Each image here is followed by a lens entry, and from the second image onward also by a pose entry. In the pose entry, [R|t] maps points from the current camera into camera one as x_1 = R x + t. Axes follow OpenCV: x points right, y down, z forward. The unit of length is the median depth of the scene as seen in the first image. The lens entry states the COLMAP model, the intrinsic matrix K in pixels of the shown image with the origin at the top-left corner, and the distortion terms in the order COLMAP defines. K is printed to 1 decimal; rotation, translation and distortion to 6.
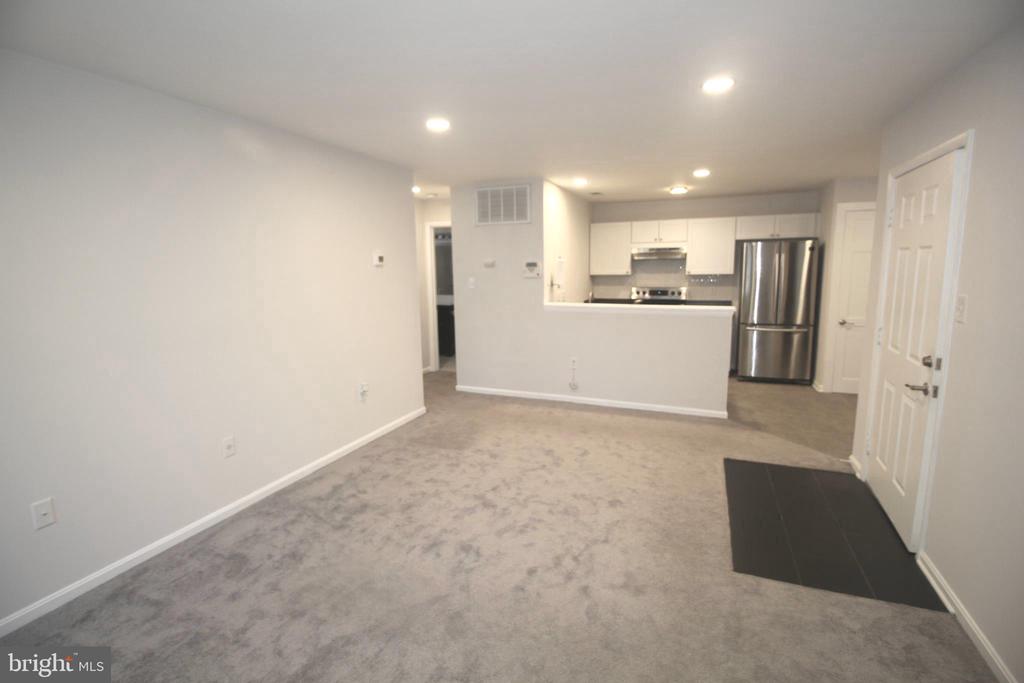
lens RADIAL K [[473.9, 0, 519.6], [0, 473.9, 332.4], [0, 0, 1]] dist [-0.003765, -0.002676]
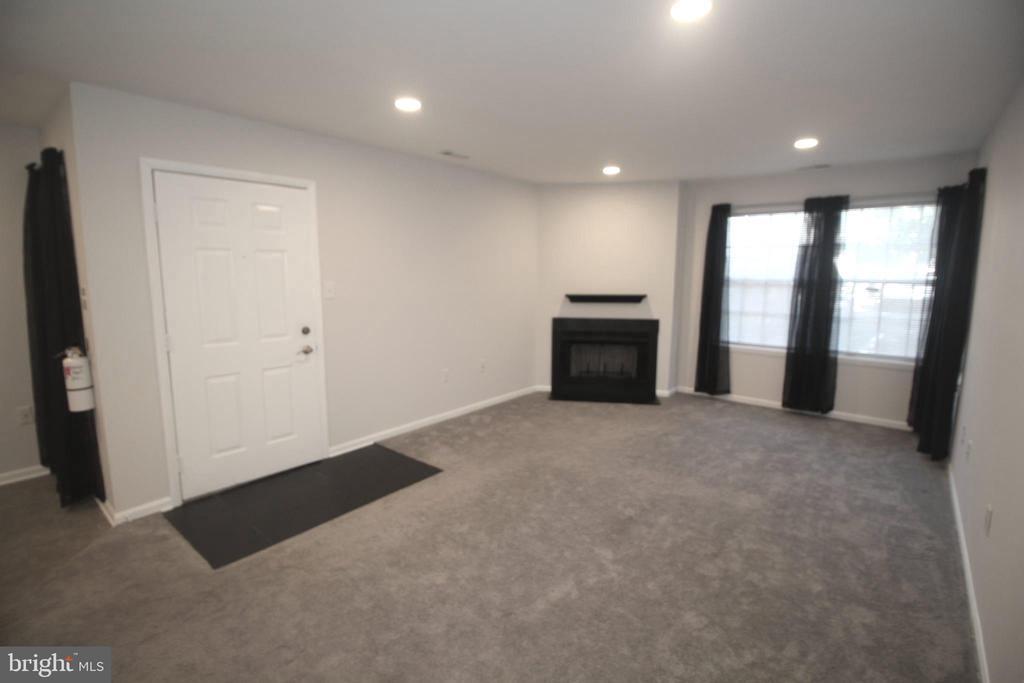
lens RADIAL K [[473.9, 0, 512.4], [0, 473.9, 336.8], [0, 0, 1]] dist [-0.003765, -0.002676]
pose [[-0.950330, -0.034879, 0.309284, -0.087323], [0.051282, 0.962574, 0.266125, -0.121894], [-0.306990, 0.268767, -0.912974, 0.939319]]
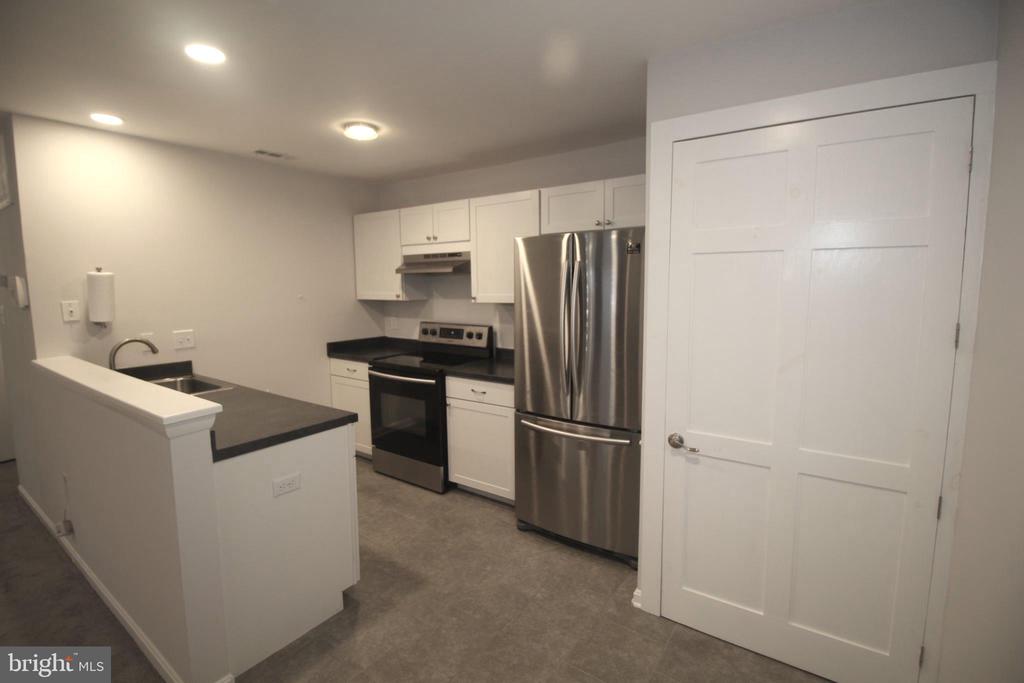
lens RADIAL K [[473.9, 0, 510.2], [0, 473.9, 335.7], [0, 0, 1]] dist [-0.003765, -0.002676]
pose [[0.971268, 0.032211, -0.235797, 0.639583], [-0.037915, 0.999087, -0.019696, -0.092435], [0.234947, 0.028070, 0.971603, 0.599594]]
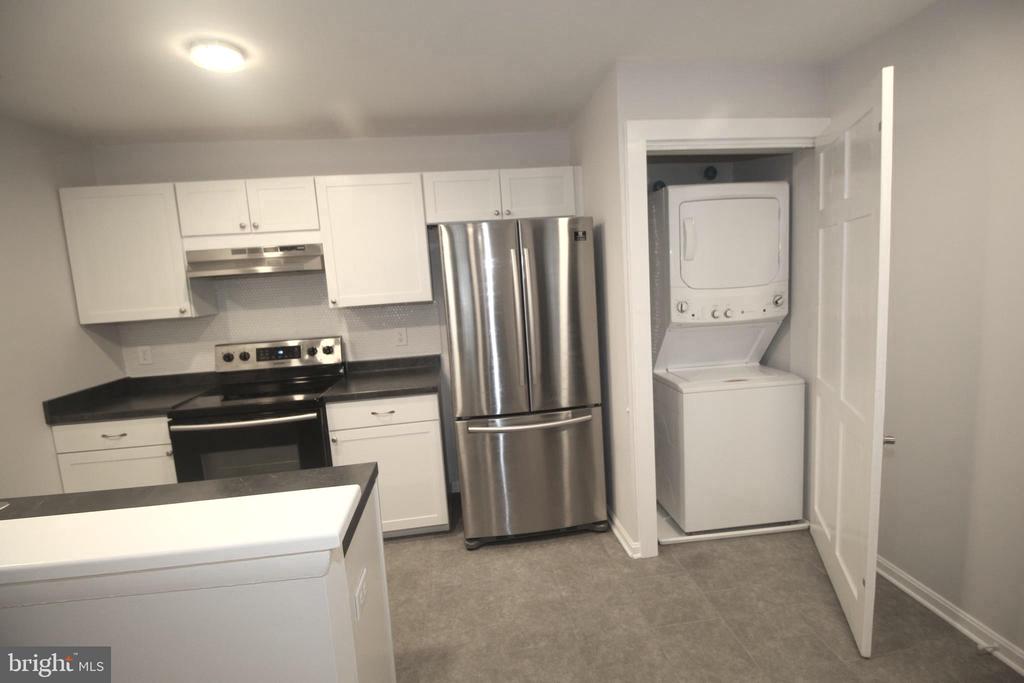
lens RADIAL K [[473.9, 0, 512.3], [0, 473.9, 337.6], [0, 0, 1]] dist [-0.003765, -0.002676]
pose [[0.878070, -0.101584, 0.467626, 0.360669], [0.116054, 0.993241, -0.002150, -0.092555], [-0.464246, 0.056158, 0.883924, 0.673026]]
